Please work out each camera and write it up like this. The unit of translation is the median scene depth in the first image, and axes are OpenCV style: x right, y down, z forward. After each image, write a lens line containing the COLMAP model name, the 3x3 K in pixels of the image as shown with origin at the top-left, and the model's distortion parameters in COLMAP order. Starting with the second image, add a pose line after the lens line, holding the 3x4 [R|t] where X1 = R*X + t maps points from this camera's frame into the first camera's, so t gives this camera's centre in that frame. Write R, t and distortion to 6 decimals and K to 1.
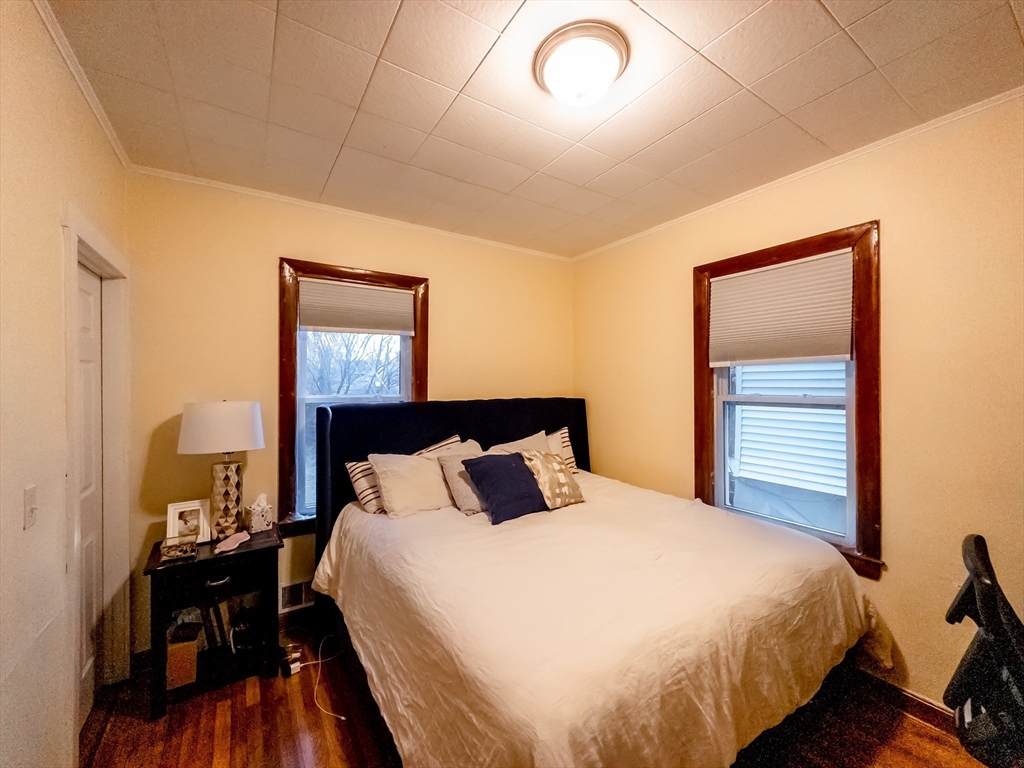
lens RADIAL K [[413.0, 0, 510.2], [0, 413.0, 383.3], [0, 0, 1]] dist [-0.000226, 0.000049]
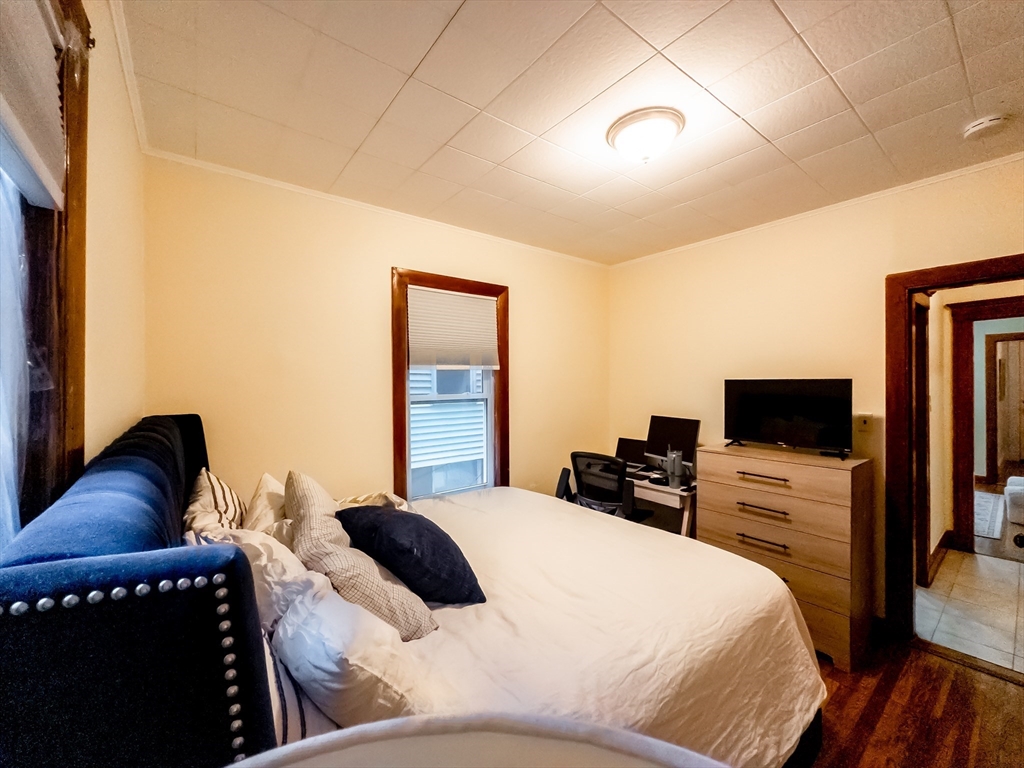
lens RADIAL K [[413.0, 0, 510.2], [0, 413.0, 383.3], [0, 0, 1]] dist [-0.000226, 0.000049]
pose [[-0.087832, 0.005877, 0.996118, -0.717126], [0.011302, 0.999924, -0.004903, 0.005939], [-0.996071, 0.010827, -0.087892, 1.044489]]
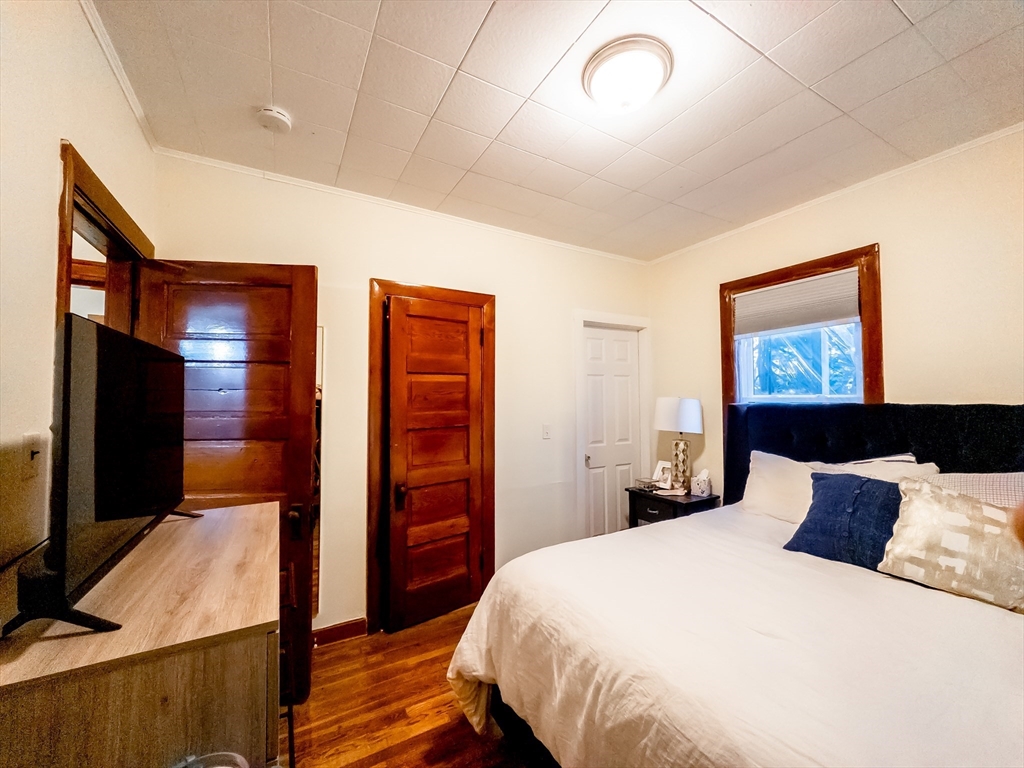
lens RADIAL K [[408.3, 0, 510.2], [0, 408.3, 383.2], [0, 0, 1]] dist [-0.000379, -0.000007]
pose [[-0.067090, -0.034881, -0.997137, 0.853705], [0.001511, 0.999384, -0.035062, 0.044545], [0.997746, -0.003859, -0.066996, 0.535195]]
